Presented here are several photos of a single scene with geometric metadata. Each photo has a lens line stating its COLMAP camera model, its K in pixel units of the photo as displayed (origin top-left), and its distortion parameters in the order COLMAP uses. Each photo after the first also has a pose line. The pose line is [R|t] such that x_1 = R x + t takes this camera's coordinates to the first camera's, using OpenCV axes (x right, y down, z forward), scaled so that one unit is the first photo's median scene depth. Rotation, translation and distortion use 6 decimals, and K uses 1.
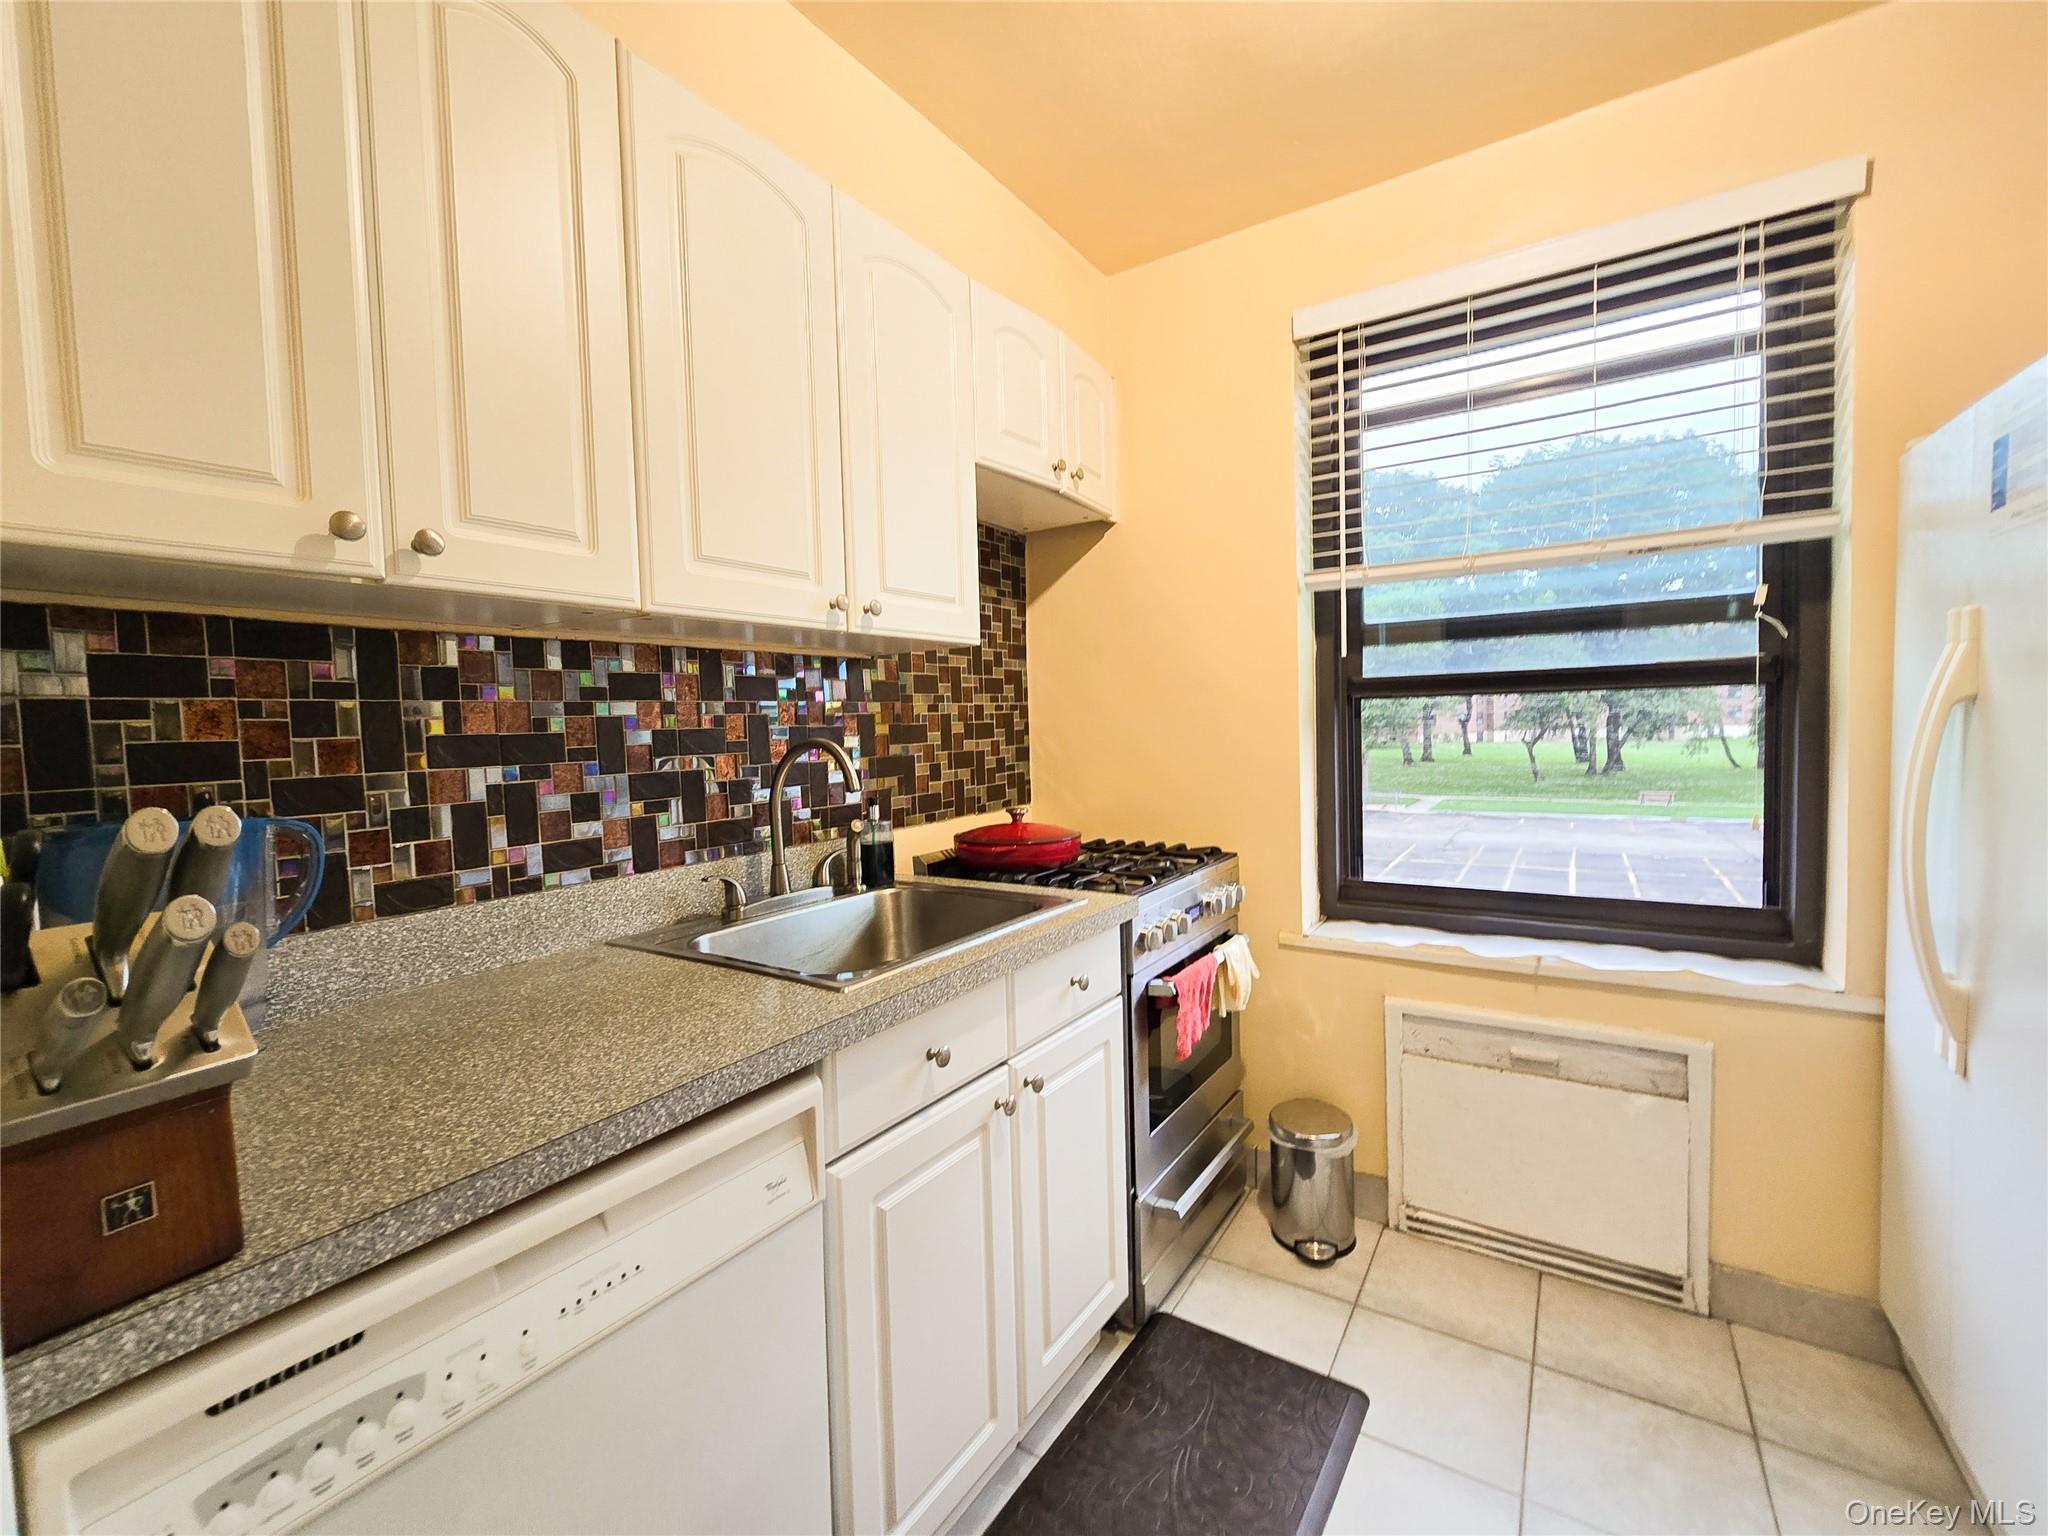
lens RADIAL K [[840.8, 0, 1027.7], [0, 840.8, 763.3], [0, 0, 1]] dist [-0.013047, 0.003835]
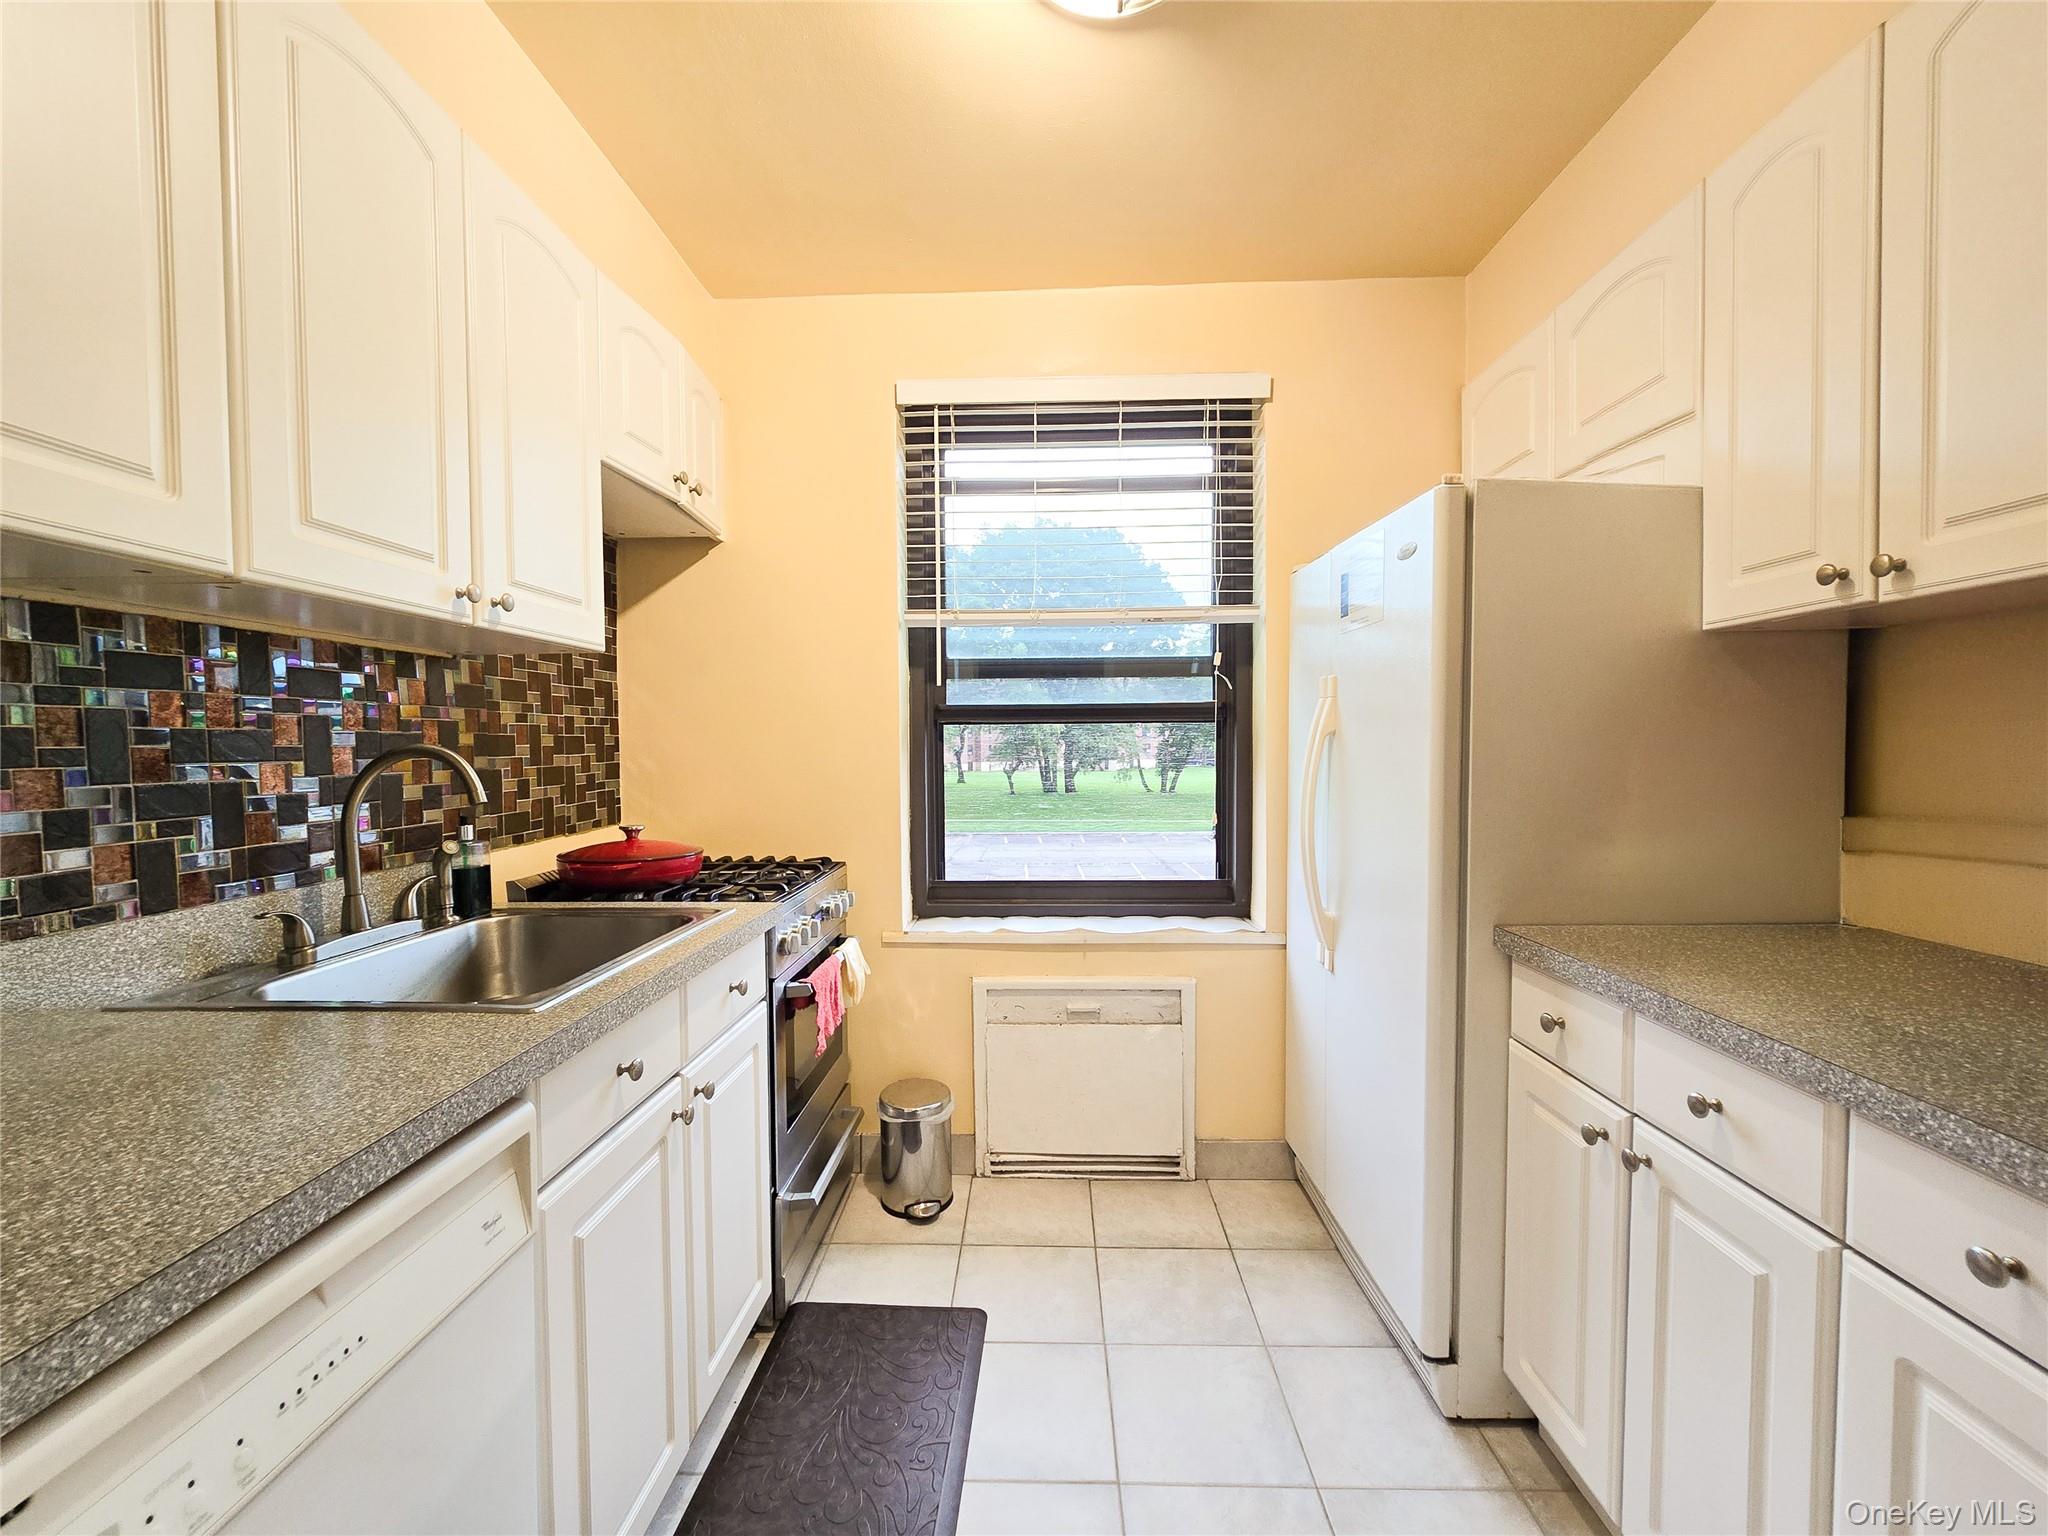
lens RADIAL K [[840.8, 0, 994.1], [0, 840.8, 771.9], [0, 0, 1]] dist [-0.013047, 0.003835]
pose [[0.863760, 0.006486, 0.503861, -0.171434], [0.005522, 0.999735, -0.022334, 0.020675], [-0.503873, 0.022073, 0.863496, -0.042980]]
